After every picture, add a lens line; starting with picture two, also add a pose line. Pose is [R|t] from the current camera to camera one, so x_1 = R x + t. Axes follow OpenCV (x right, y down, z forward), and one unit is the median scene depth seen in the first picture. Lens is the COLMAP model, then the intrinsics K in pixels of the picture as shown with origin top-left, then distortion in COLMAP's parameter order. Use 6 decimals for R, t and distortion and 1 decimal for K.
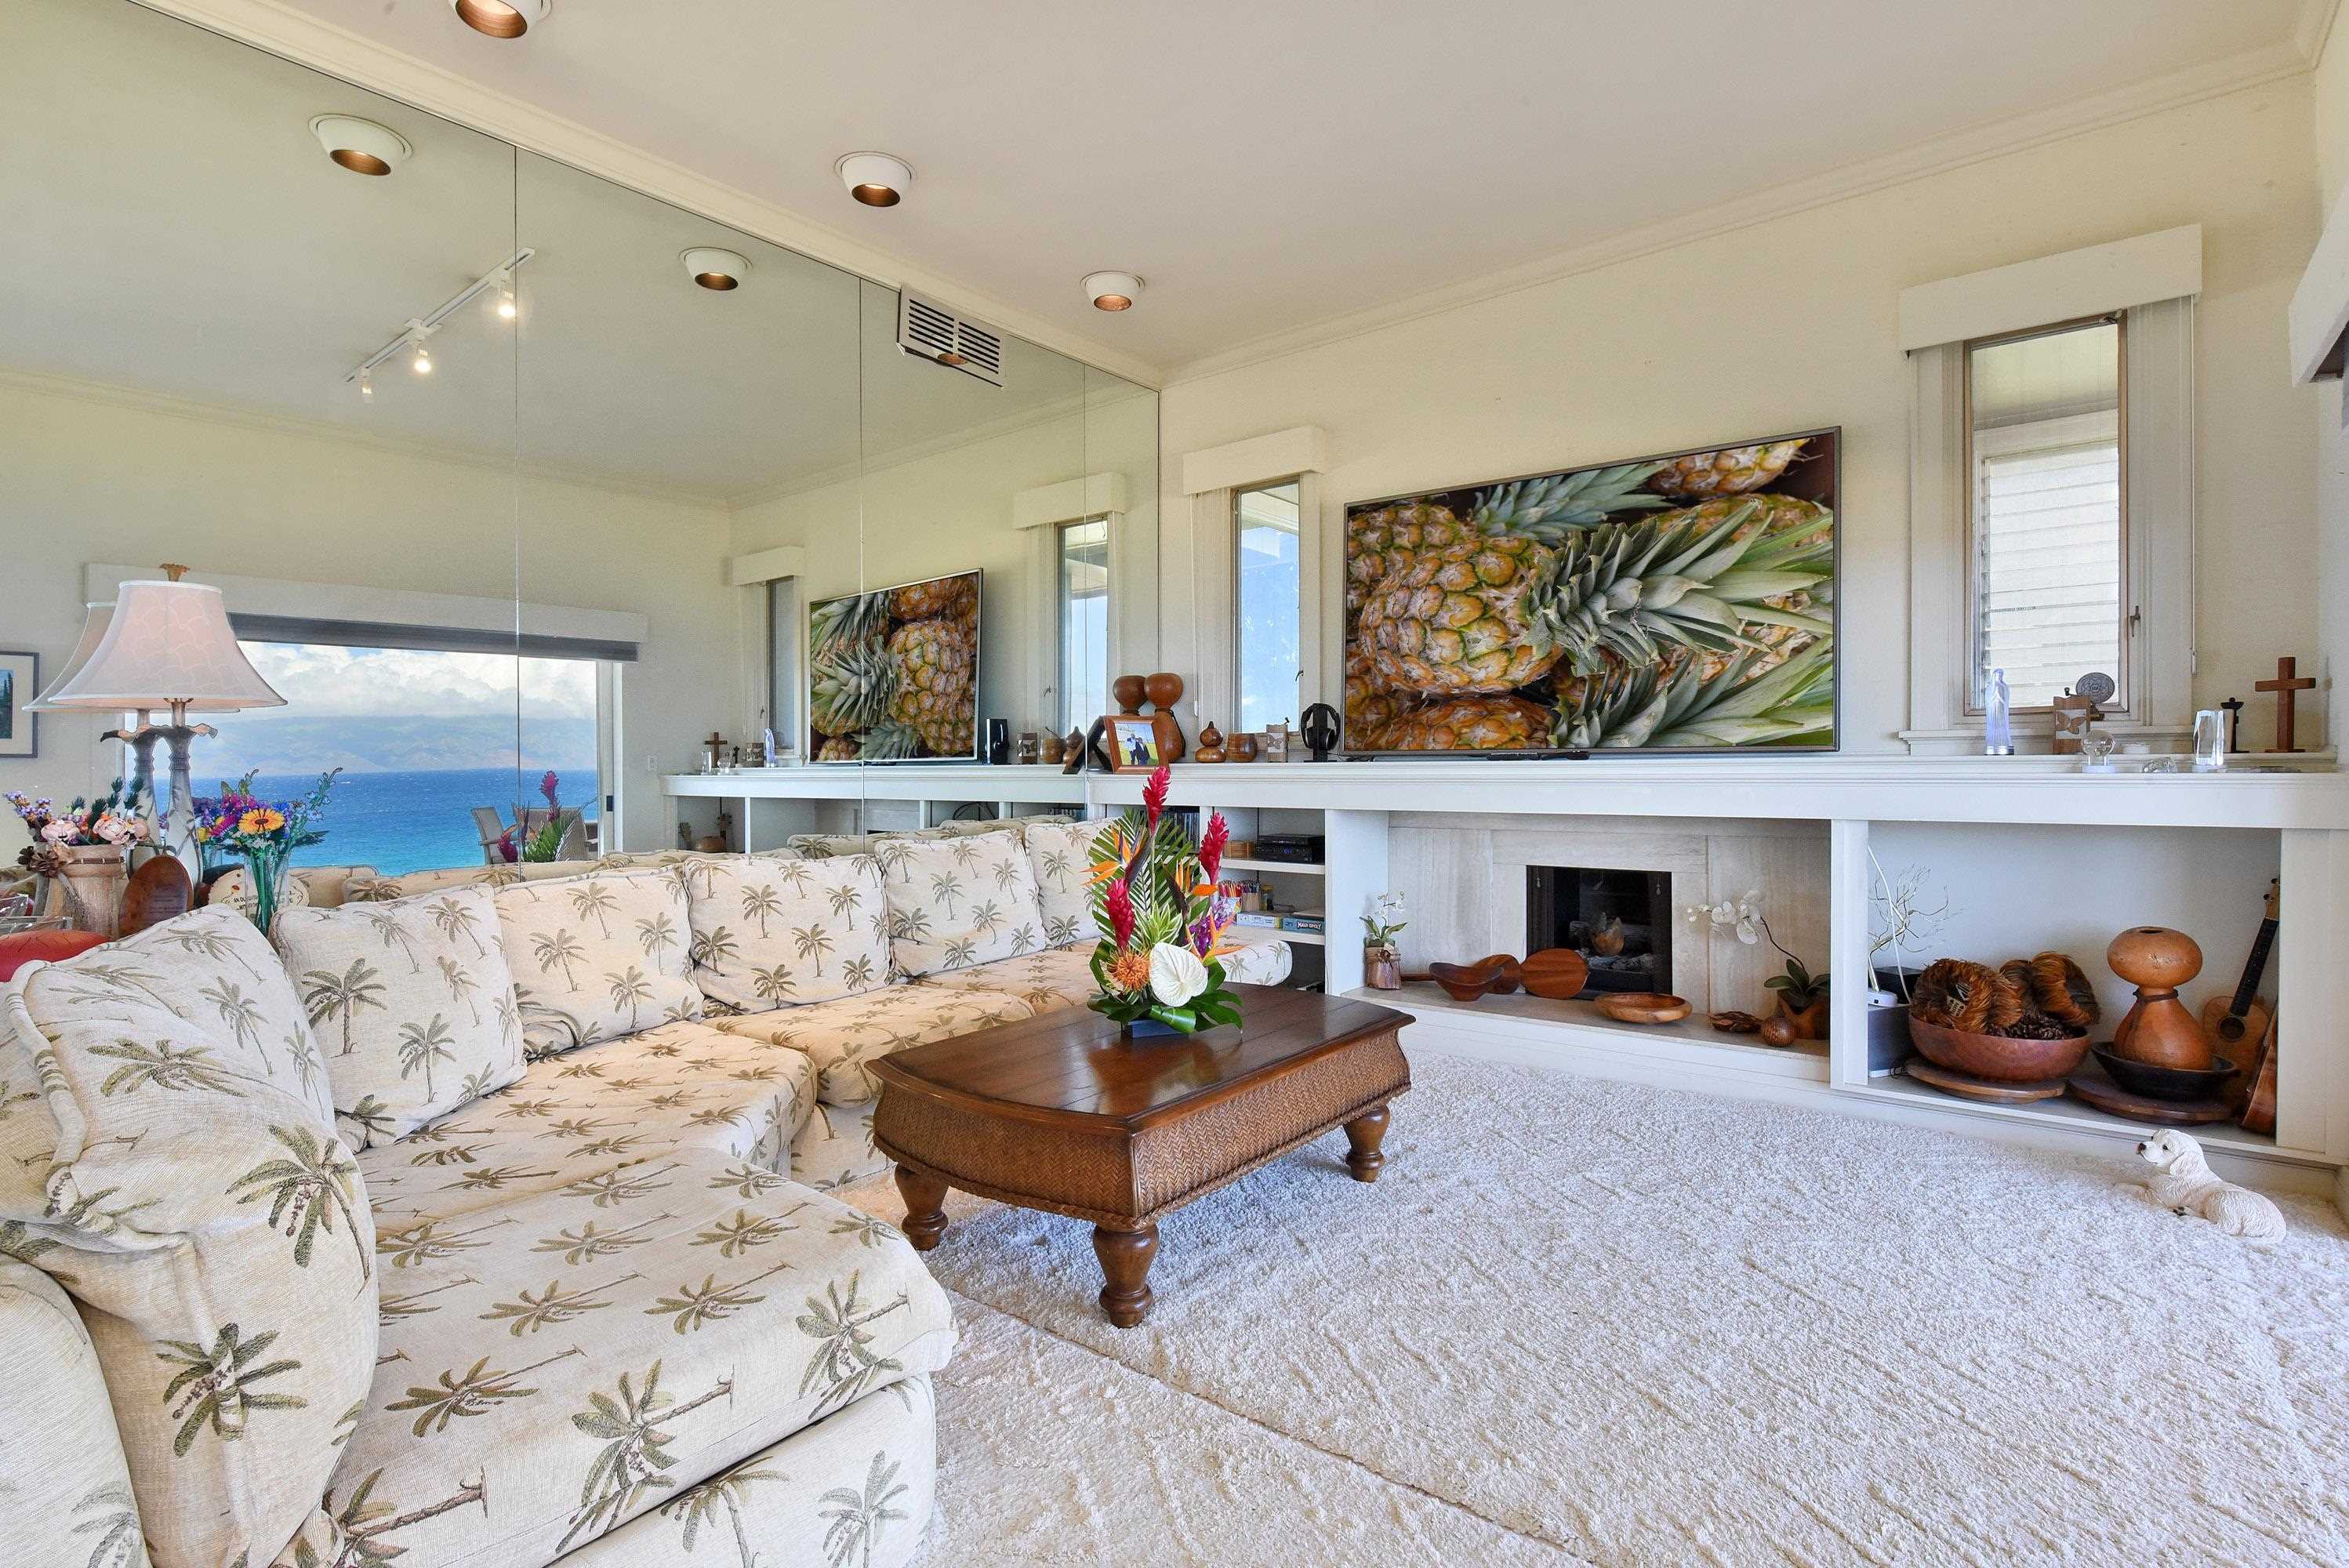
lens RADIAL K [[1144.4, 0, 1210.3], [0, 1144.4, 781.0], [0, 0, 1]] dist [0.002152, -0.002245]
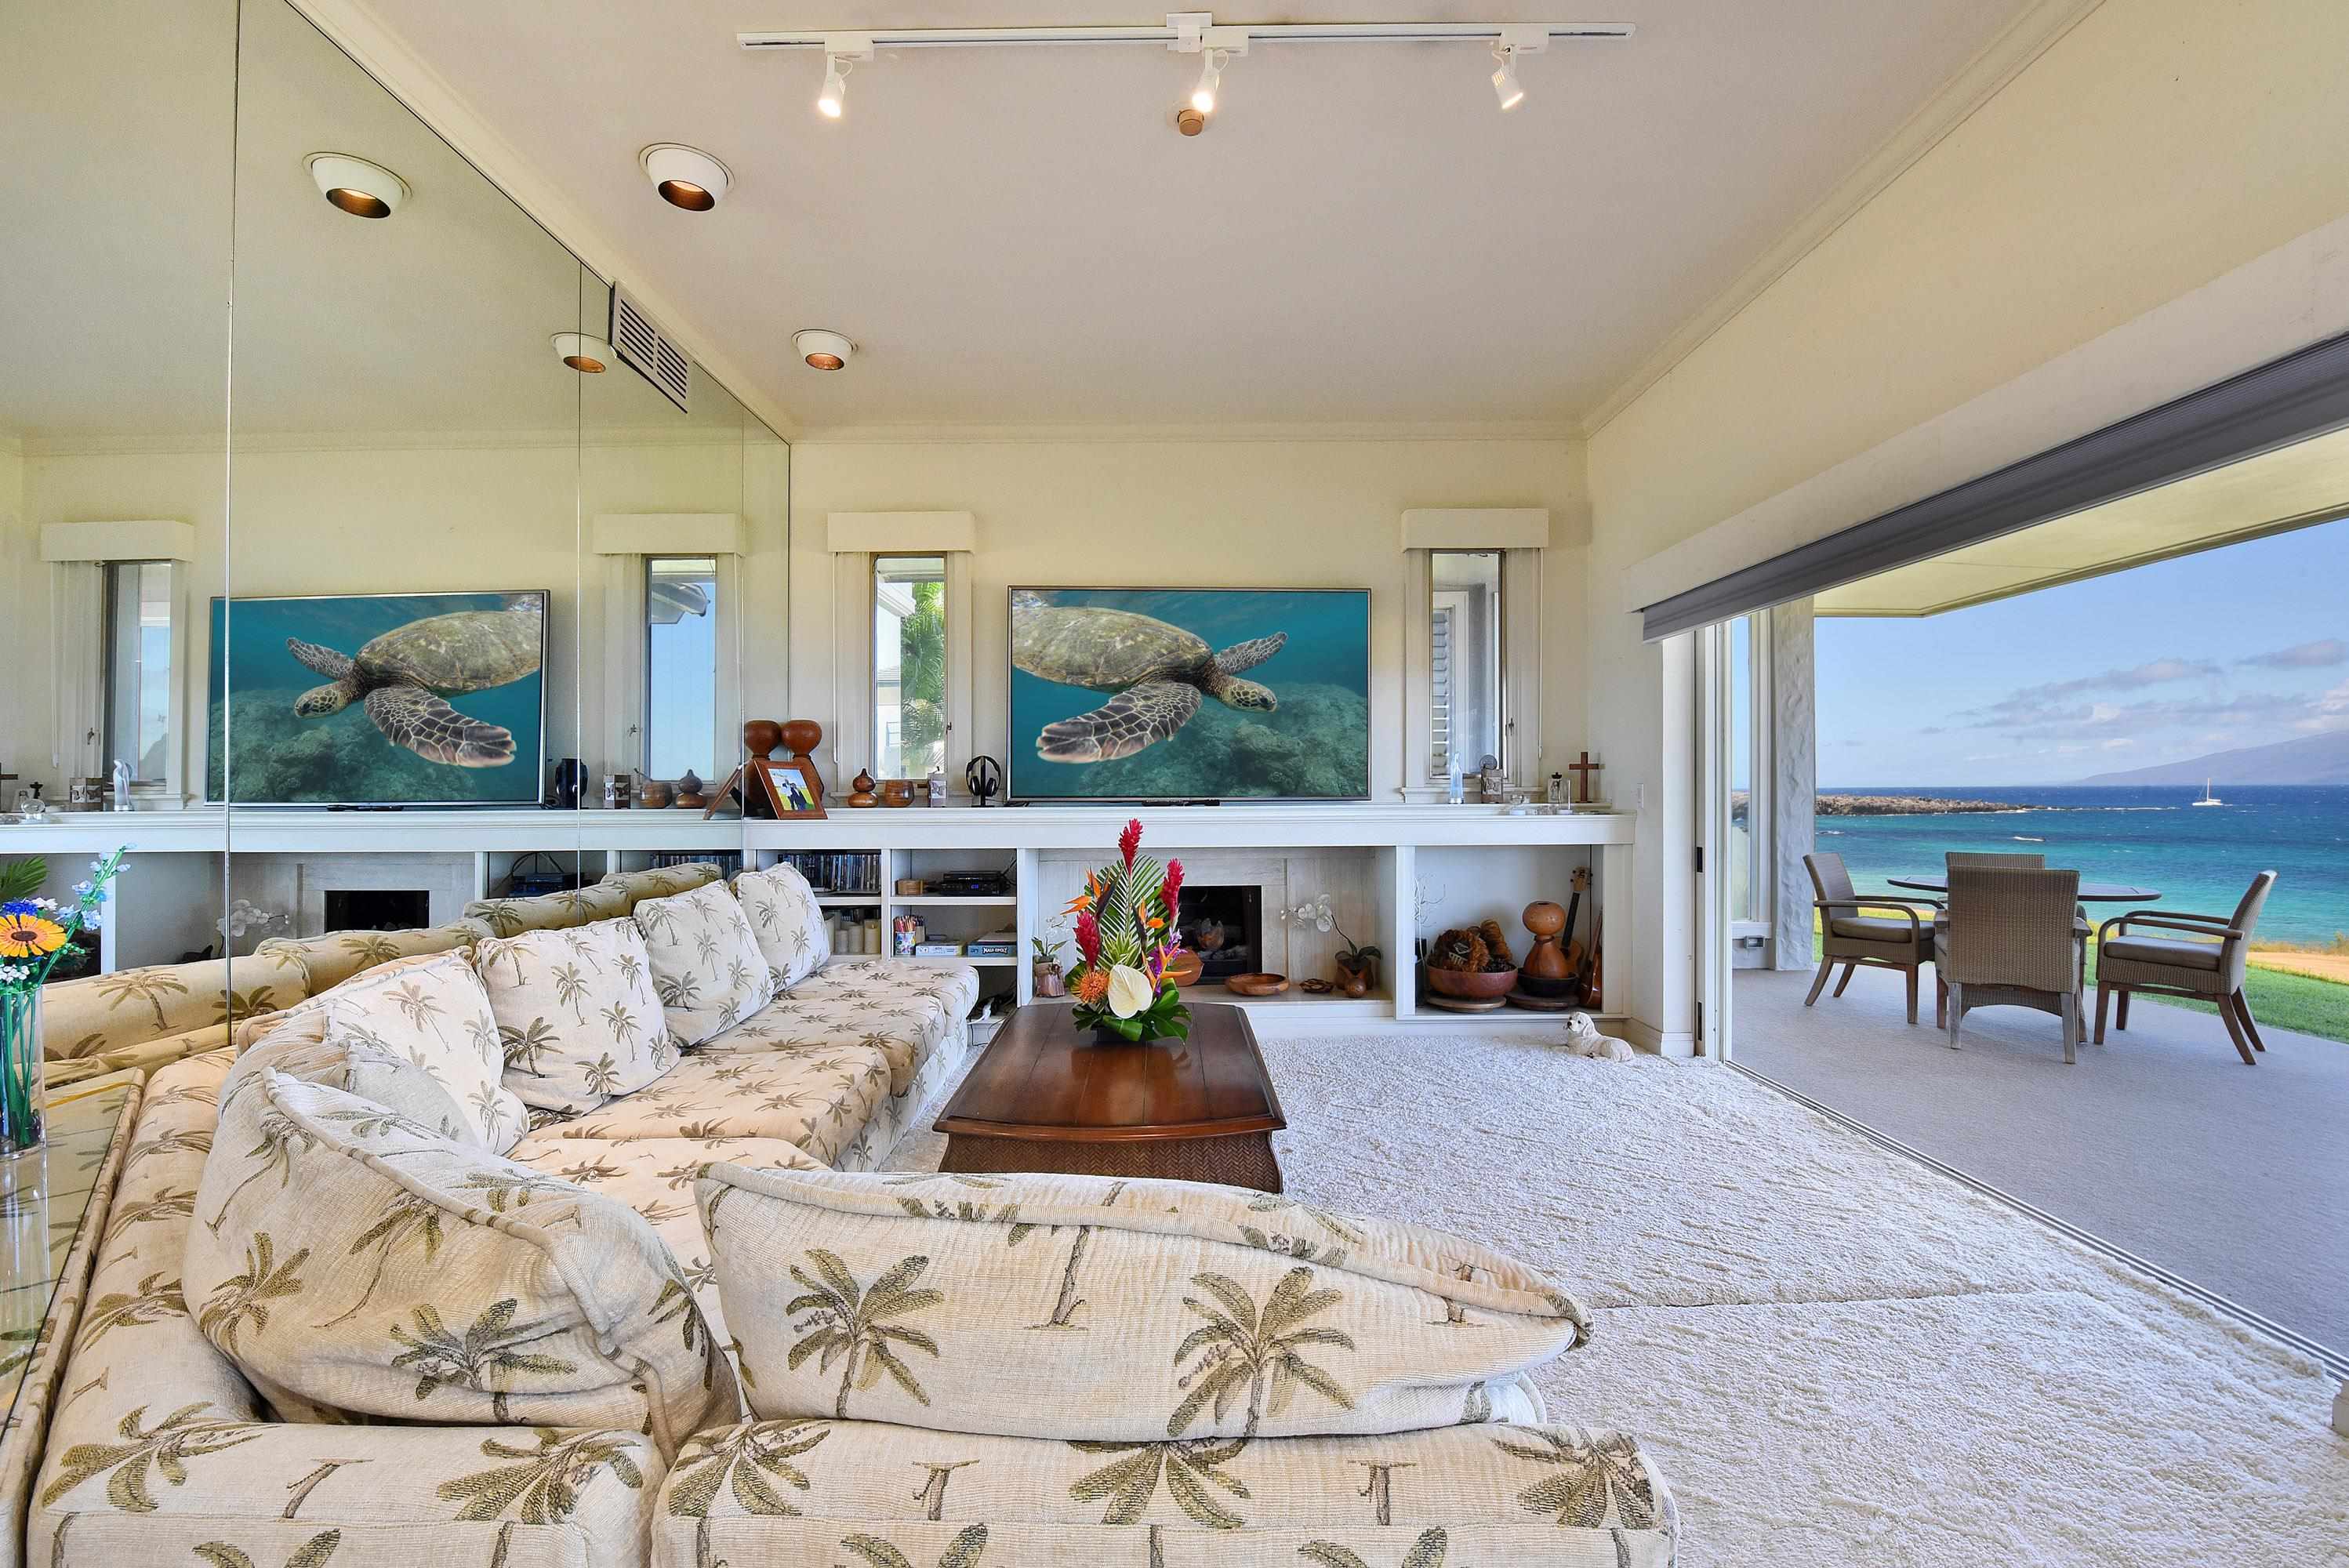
lens RADIAL K [[979.1, 0, 1151.9], [0, 979.1, 811.2], [0, 0, 1]] dist [-0.022736, 0.000162]
pose [[0.775534, -0.009678, 0.631231, -0.510014], [0.007093, 0.999953, 0.006618, -0.022750], [-0.631266, -0.000655, 0.775566, 0.173580]]
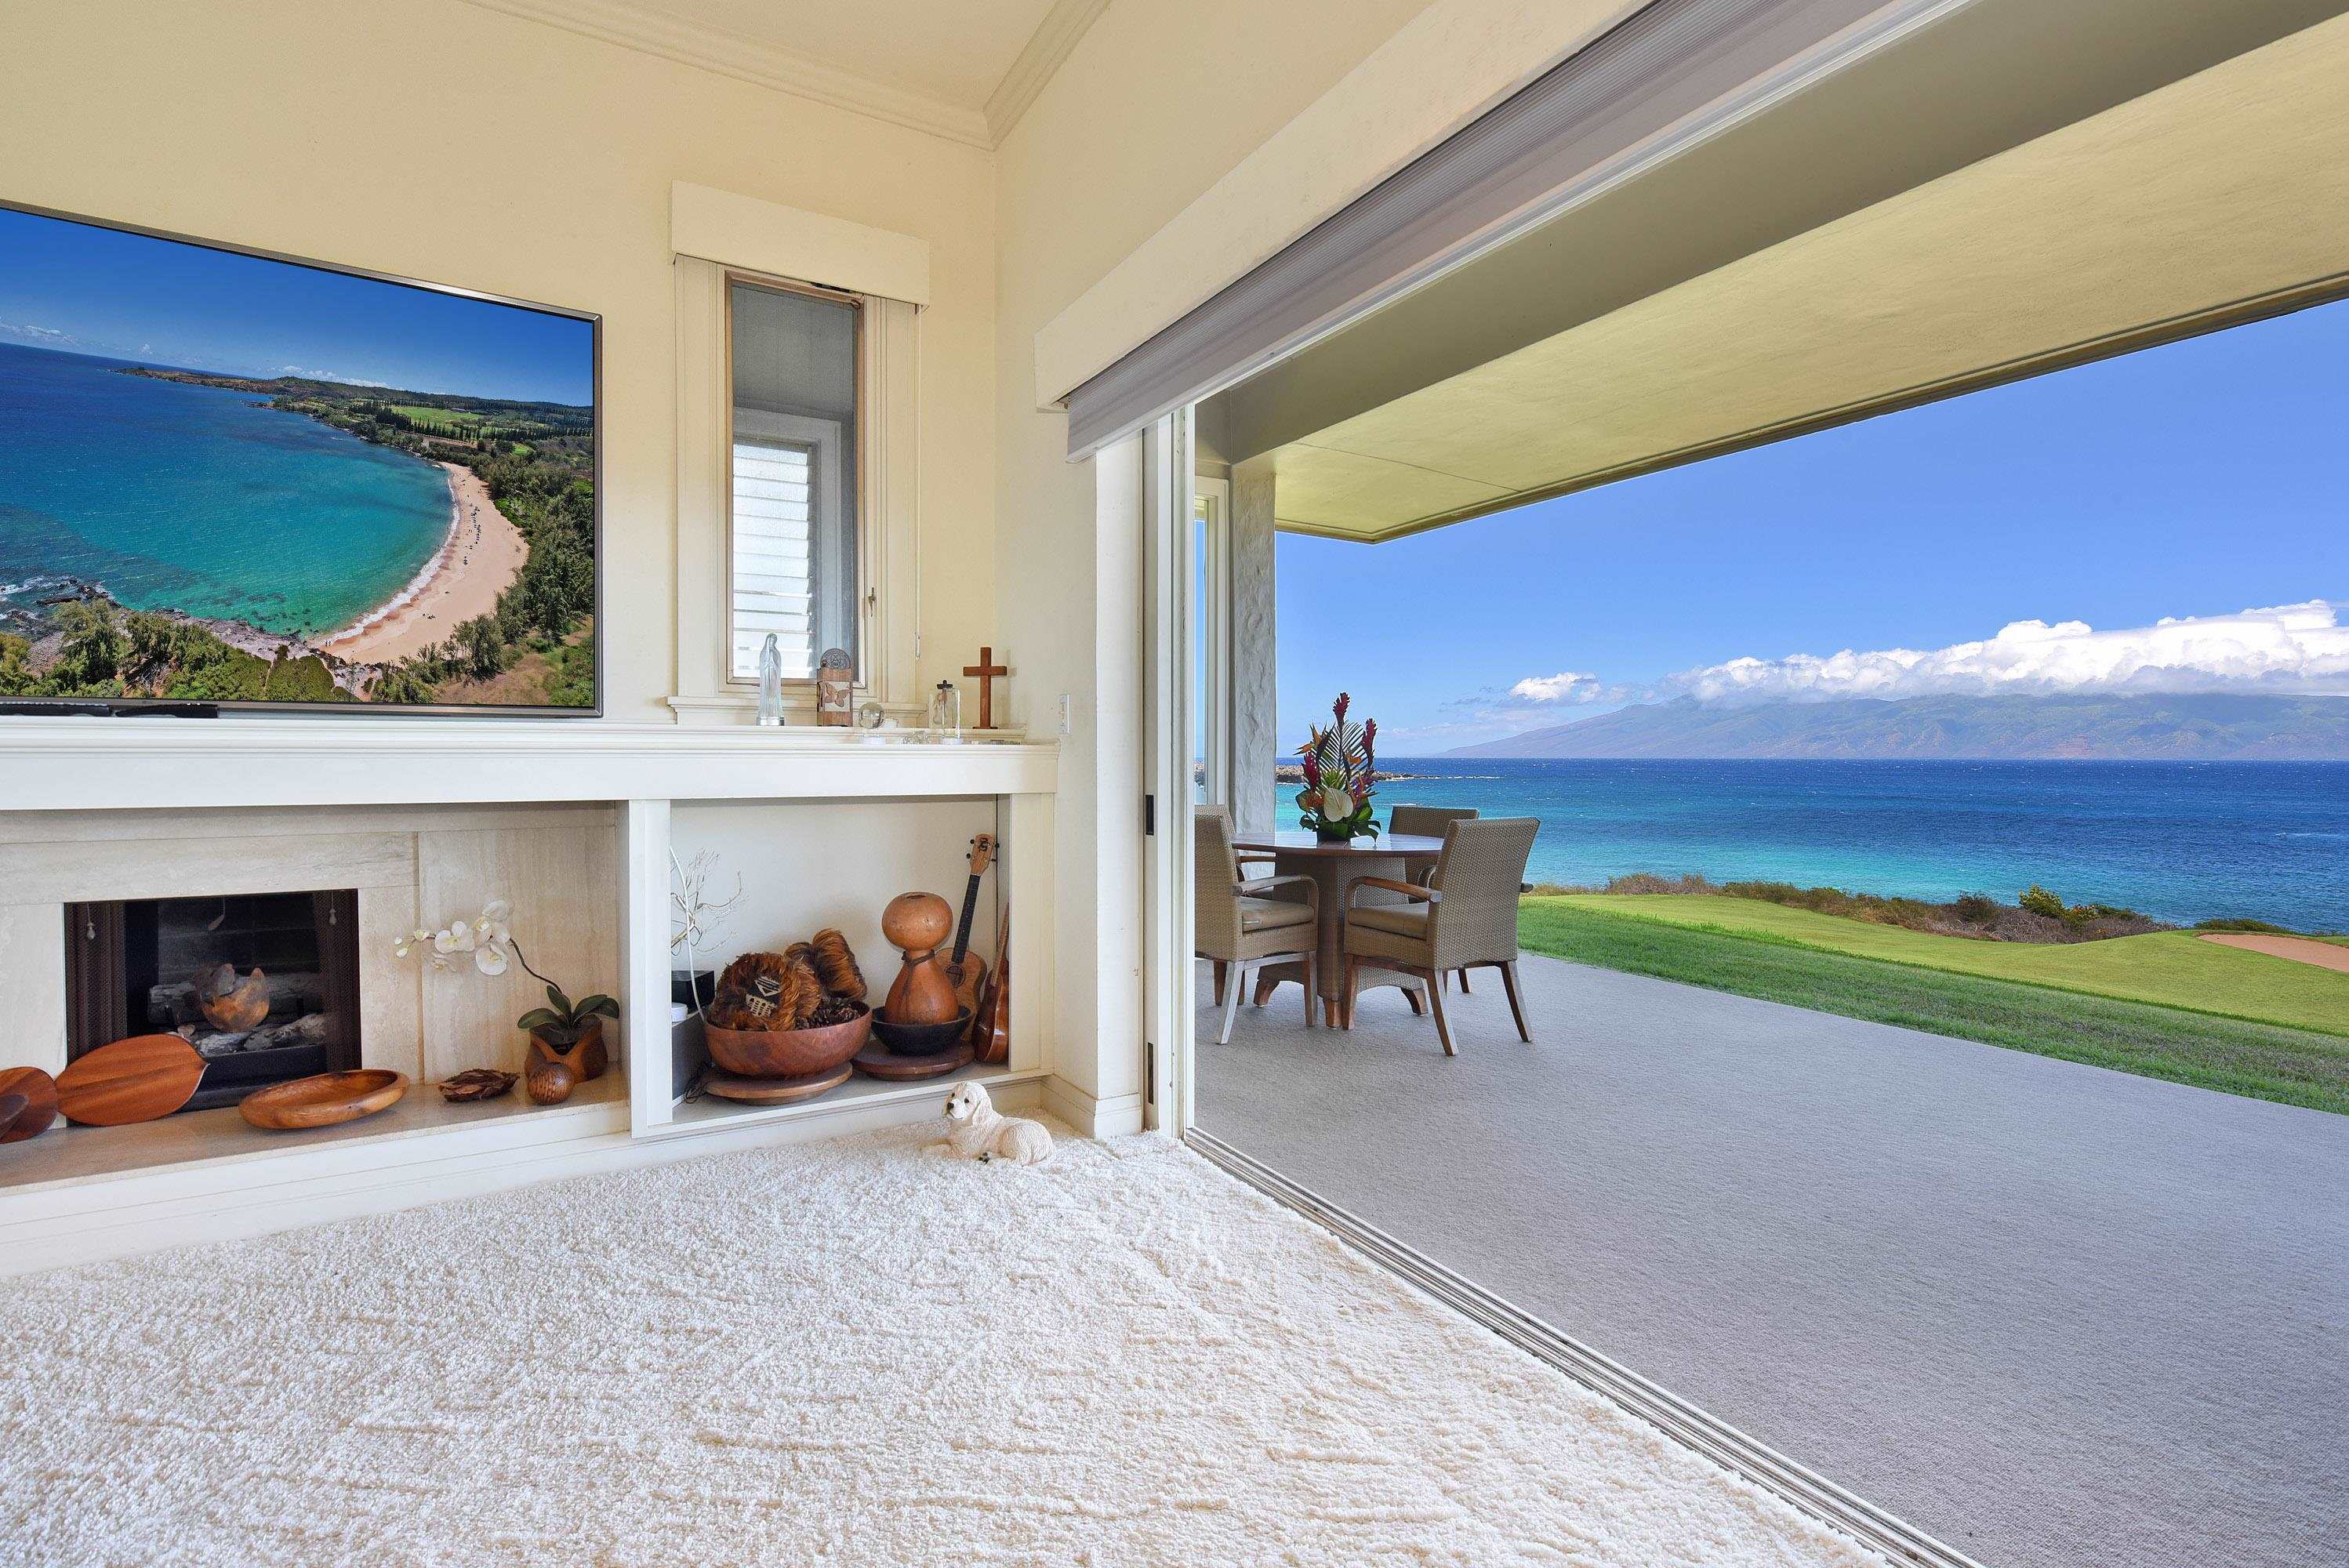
lens RADIAL K [[1093.7, 0, 1140.5], [0, 1093.7, 795.7], [0, 0, 1]] dist [-0.000800, -0.004474]
pose [[0.385962, -0.022431, 0.922242, -0.016590], [0.009220, 0.999748, 0.020457, 0.016801], [-0.922468, 0.000608, 0.386072, 0.356338]]
